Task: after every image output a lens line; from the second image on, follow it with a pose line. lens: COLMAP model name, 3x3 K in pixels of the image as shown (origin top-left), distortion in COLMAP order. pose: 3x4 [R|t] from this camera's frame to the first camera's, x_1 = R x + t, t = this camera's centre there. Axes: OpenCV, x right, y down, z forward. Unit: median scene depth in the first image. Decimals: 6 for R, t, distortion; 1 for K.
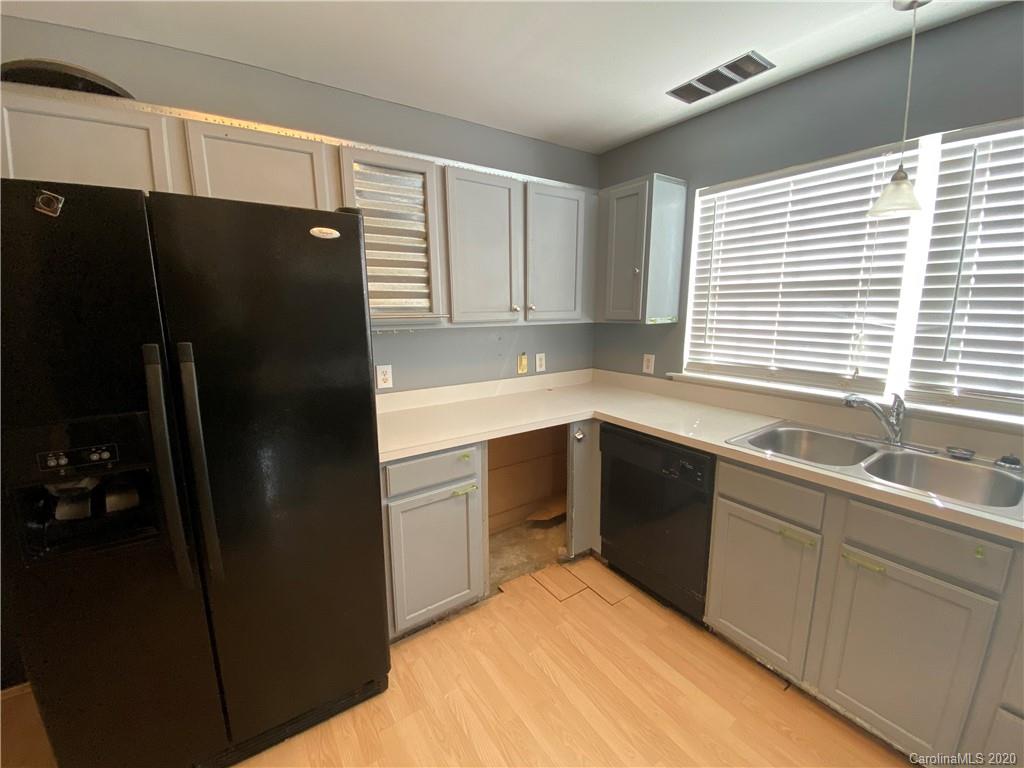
lens RADIAL K [[409.4, 0, 511.0], [0, 409.4, 382.5], [0, 0, 1]] dist [0.028180, -0.026430]
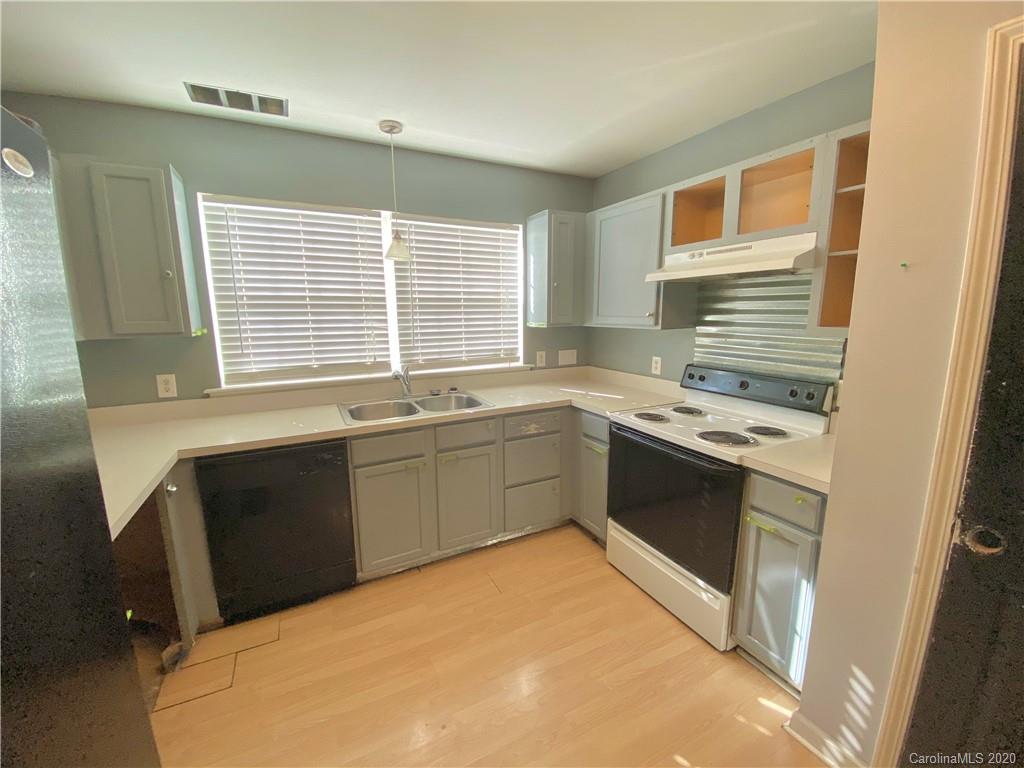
lens RADIAL K [[409.4, 0, 511.0], [0, 409.4, 382.5], [0, 0, 1]] dist [0.028180, -0.026430]
pose [[0.128101, -0.159000, 0.978933, -0.560290], [0.188804, 0.972923, 0.133317, -0.046805], [-0.973624, 0.167748, 0.154652, 0.294675]]
